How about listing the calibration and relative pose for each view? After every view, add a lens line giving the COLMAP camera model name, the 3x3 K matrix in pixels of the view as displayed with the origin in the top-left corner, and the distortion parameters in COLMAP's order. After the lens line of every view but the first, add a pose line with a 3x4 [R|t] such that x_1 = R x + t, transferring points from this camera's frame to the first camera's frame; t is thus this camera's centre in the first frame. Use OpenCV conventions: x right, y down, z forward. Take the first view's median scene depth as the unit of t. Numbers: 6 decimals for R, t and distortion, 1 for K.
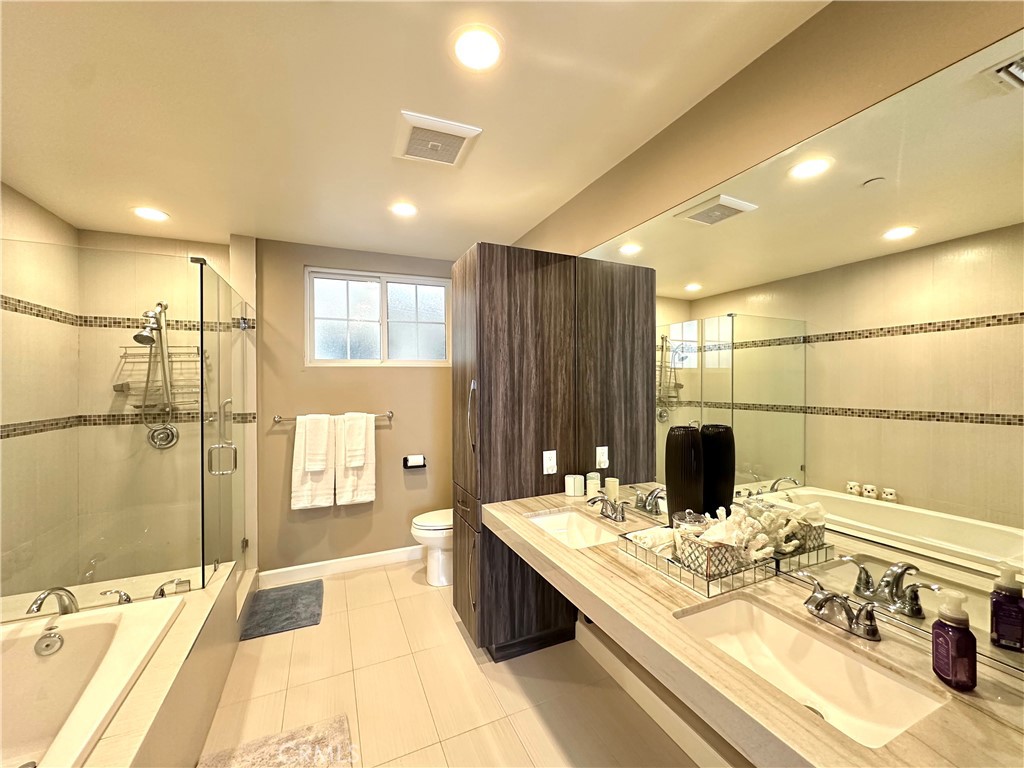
lens RADIAL K [[412.7, 0, 512.9], [0, 412.7, 385.8], [0, 0, 1]] dist [0.001814, -0.000444]
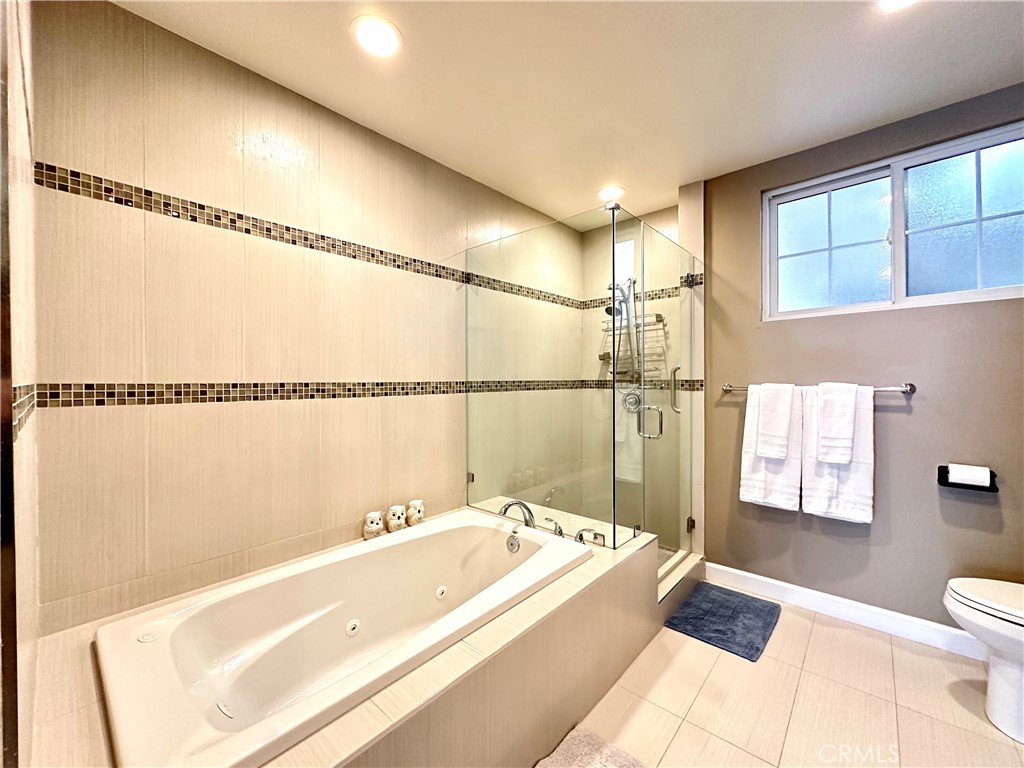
lens RADIAL K [[412.7, 0, 508.8], [0, 412.7, 383.2], [0, 0, 1]] dist [0.001814, -0.000444]
pose [[0.406101, 0.010261, -0.913771, 0.015504], [-0.003760, 0.999947, 0.009557, 0.065174], [0.913820, -0.000445, 0.406118, 0.259611]]
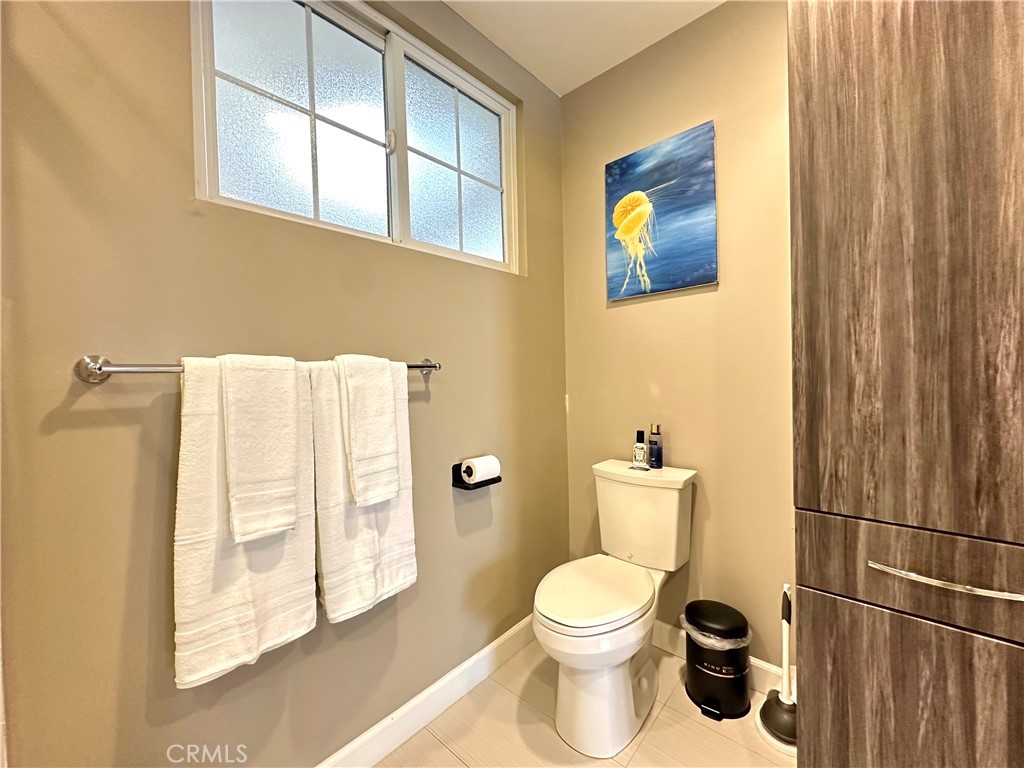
lens RADIAL K [[412.7, 0, 509.9], [0, 412.7, 388.1], [0, 0, 1]] dist [0.001814, -0.000444]
pose [[0.918715, -0.030058, 0.393775, -0.435172], [0.023046, 0.999481, 0.022526, 0.095036], [-0.394248, -0.011621, 0.918931, 0.657406]]
